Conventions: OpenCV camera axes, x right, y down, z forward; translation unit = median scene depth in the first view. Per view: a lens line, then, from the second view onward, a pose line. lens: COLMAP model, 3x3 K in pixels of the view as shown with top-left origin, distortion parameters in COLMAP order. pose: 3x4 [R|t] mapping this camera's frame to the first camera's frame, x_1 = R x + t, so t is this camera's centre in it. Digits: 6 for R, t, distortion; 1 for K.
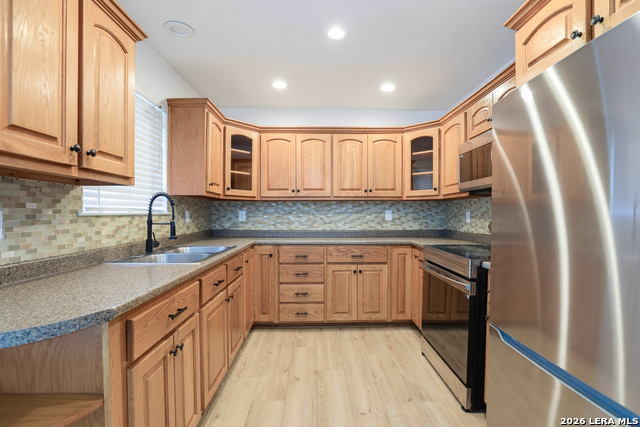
lens RADIAL K [[302.0, 0, 315.8], [0, 302.0, 217.4], [0, 0, 1]] dist [-0.044357, 0.010571]
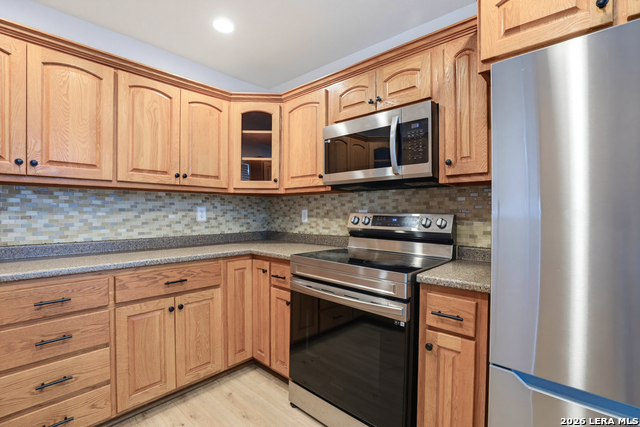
lens RADIAL K [[302.0, 0, 333.8], [0, 302.0, 213.2], [0, 0, 1]] dist [-0.044357, 0.010571]
pose [[0.663590, 0.000350, 0.748096, -0.095202], [0.005256, 0.999973, -0.005130, -0.004406], [-0.748078, 0.007336, 0.663570, 0.369663]]
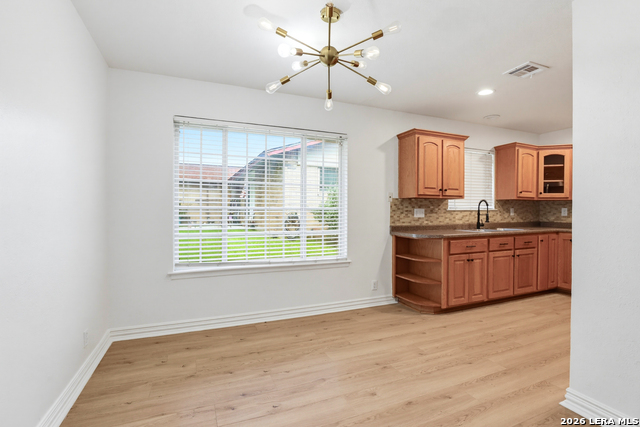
lens RADIAL K [[302.0, 0, 324.5], [0, 302.0, 211.9], [0, 0, 1]] dist [-0.044357, 0.010571]
pose [[0.377531, 0.003427, -0.925991, 0.652606], [-0.012053, 0.999927, -0.001213, 0.010777], [0.925918, 0.011619, 0.377545, -0.530576]]
